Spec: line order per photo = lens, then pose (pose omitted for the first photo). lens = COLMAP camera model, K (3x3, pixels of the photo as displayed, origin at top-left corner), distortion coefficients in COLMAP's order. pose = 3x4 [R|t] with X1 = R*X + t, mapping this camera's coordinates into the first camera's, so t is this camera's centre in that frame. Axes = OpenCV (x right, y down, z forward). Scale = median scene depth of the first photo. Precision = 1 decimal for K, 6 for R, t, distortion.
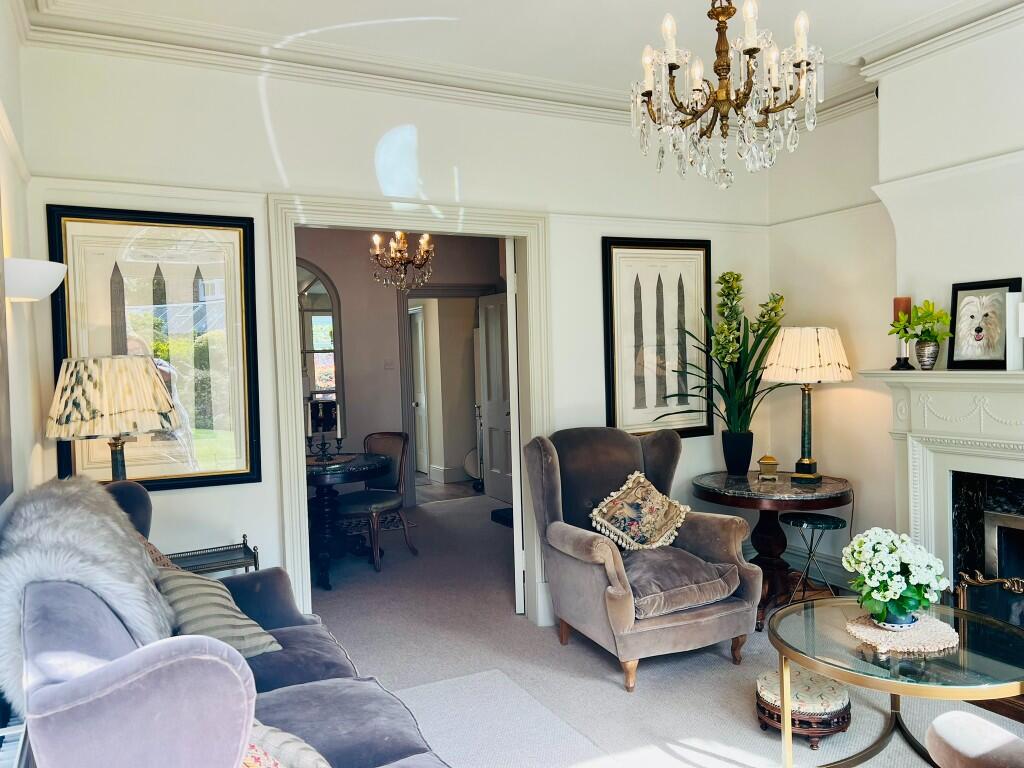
lens RADIAL K [[767.6, 0, 512.0], [0, 767.6, 384.0], [0, 0, 1]] dist [0.001352, -0.002355]
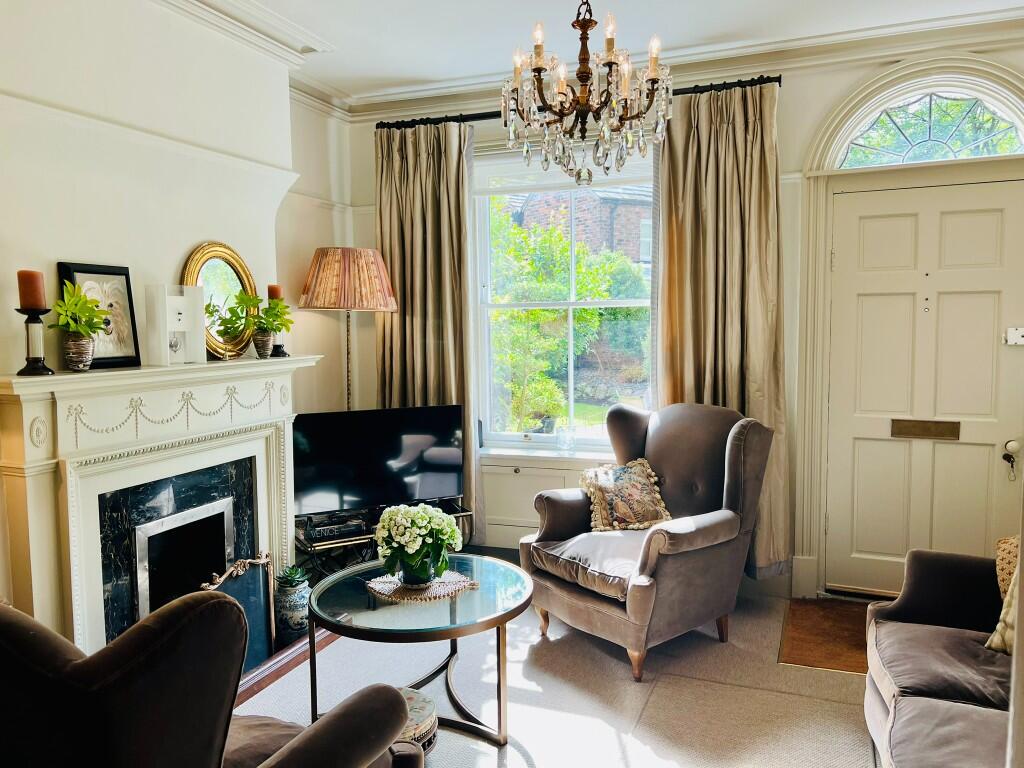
lens RADIAL K [[767.6, 0, 512.0], [0, 767.6, 384.0], [0, 0, 1]] dist [0.001352, -0.002355]
pose [[-0.650570, -0.023441, 0.759084, -0.337191], [0.054620, 0.995491, 0.077554, -0.044049], [-0.757480, 0.091916, -0.646356, 1.234457]]
